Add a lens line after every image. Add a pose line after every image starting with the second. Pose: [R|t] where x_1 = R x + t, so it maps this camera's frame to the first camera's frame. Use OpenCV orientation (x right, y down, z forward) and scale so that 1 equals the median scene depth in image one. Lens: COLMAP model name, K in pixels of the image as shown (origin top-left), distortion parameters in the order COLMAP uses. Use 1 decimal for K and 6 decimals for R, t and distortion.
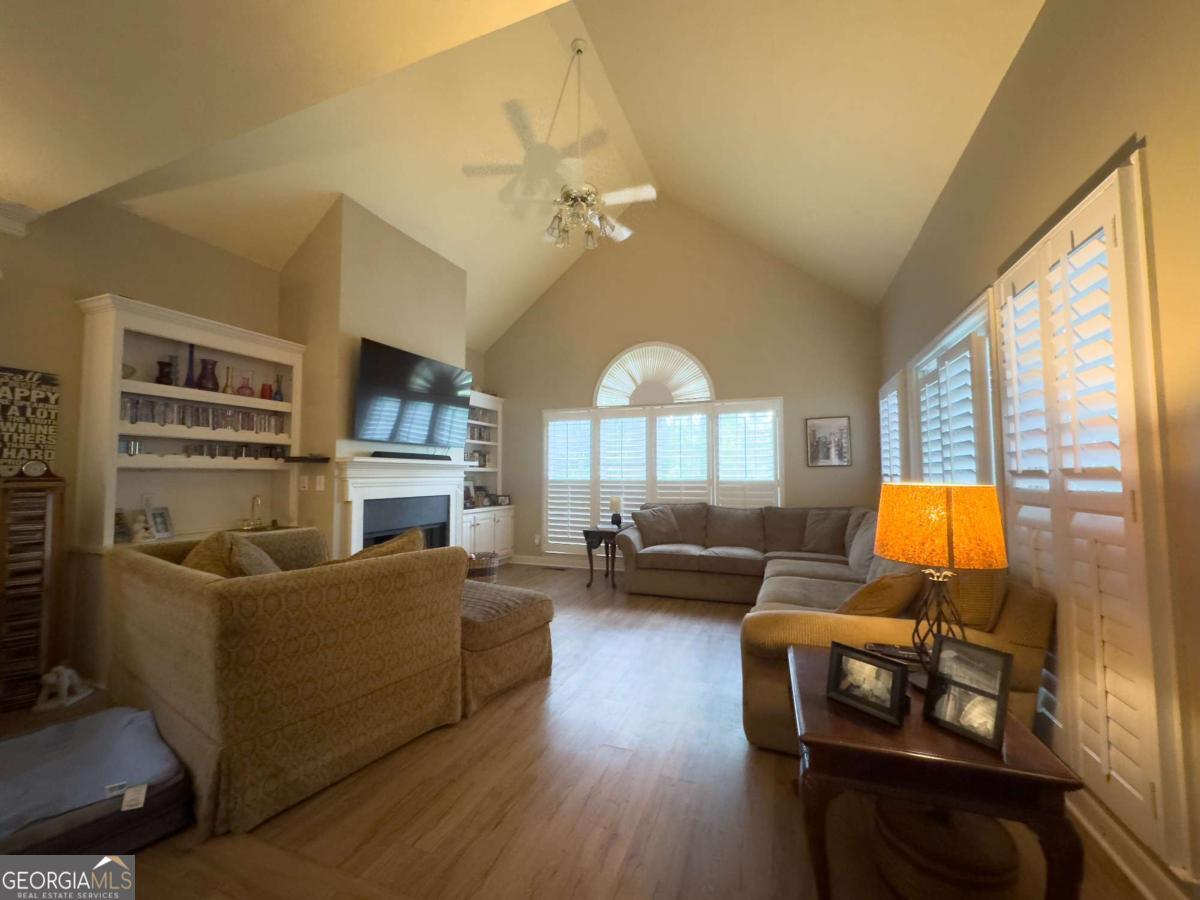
lens RADIAL K [[478.5, 0, 600.0], [0, 478.5, 450.0], [0, 0, 1]] dist [-0.002777, -0.000286]
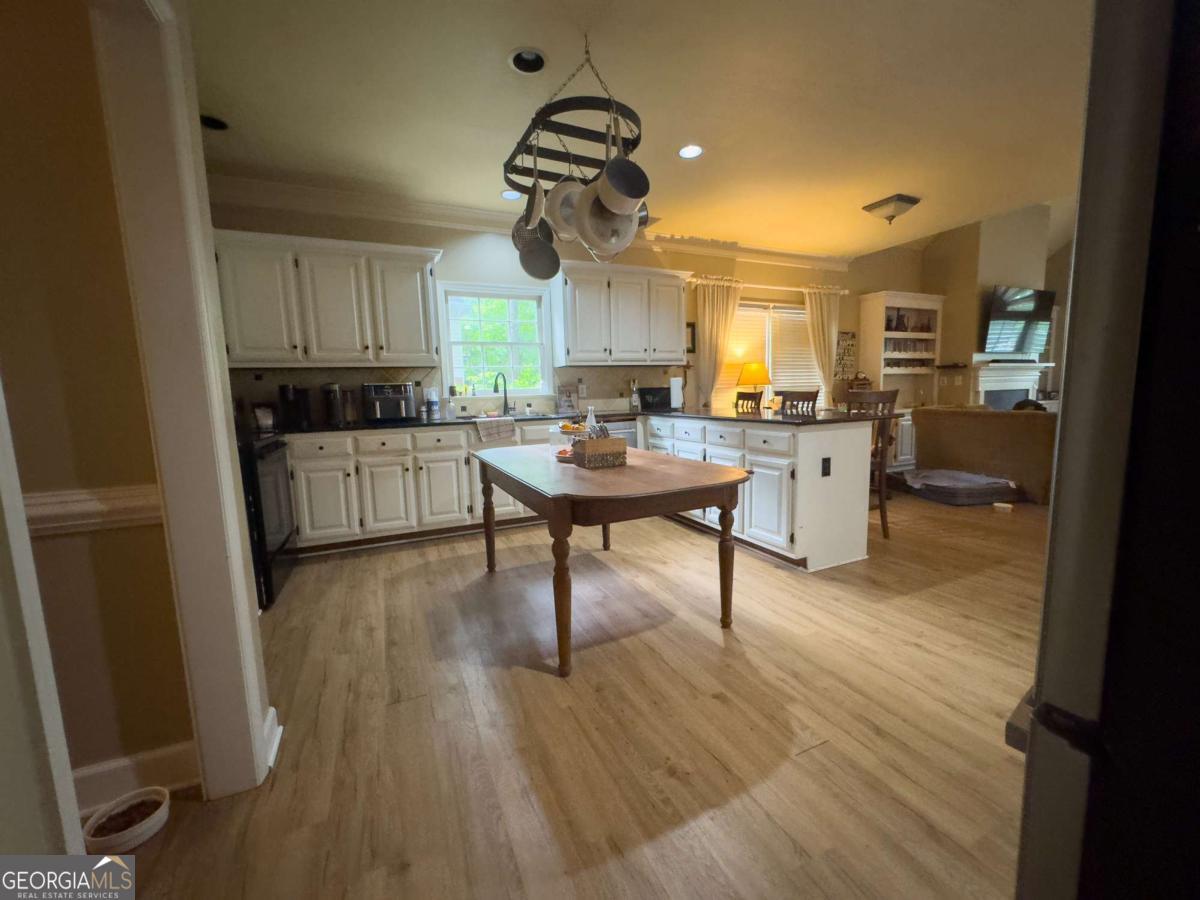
lens RADIAL K [[478.5, 0, 600.0], [0, 478.5, 450.0], [0, 0, 1]] dist [-0.002777, -0.000286]
pose [[0.721968, 0.067906, -0.688586, -0.456190], [0.064718, 0.984183, 0.164912, -0.068421], [0.688893, -0.163625, 0.706154, -1.530354]]
